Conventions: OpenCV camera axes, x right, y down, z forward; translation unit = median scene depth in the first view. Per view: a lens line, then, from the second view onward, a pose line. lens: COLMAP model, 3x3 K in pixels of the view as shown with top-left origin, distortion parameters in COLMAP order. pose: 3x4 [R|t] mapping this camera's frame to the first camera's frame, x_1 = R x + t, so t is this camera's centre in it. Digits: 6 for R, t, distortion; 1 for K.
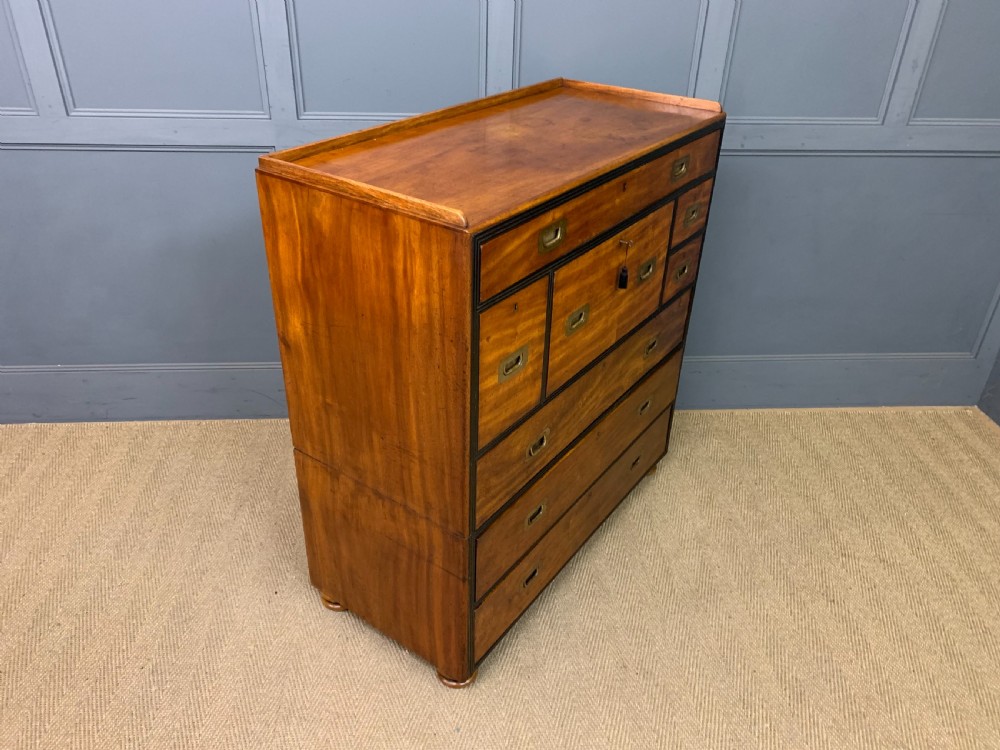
lens RADIAL K [[773.7, 0, 491.2], [0, 773.7, 365.7], [0, 0, 1]] dist [0.039793, -0.036315]
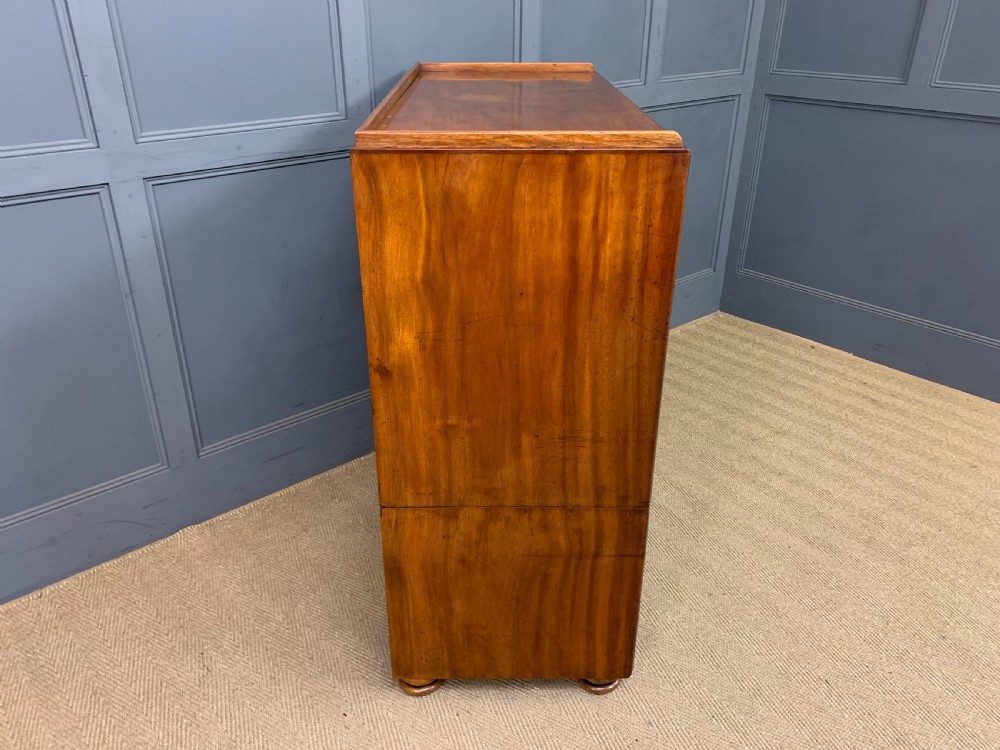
lens RADIAL K [[773.7, 0, 484.1], [0, 773.7, 371.6], [0, 0, 1]] dist [0.039793, -0.036315]
pose [[0.813045, -0.287735, 0.506129, -0.585291], [0.317557, 0.947805, 0.028705, -0.018705], [-0.487971, 0.137386, 0.861980, 0.257870]]
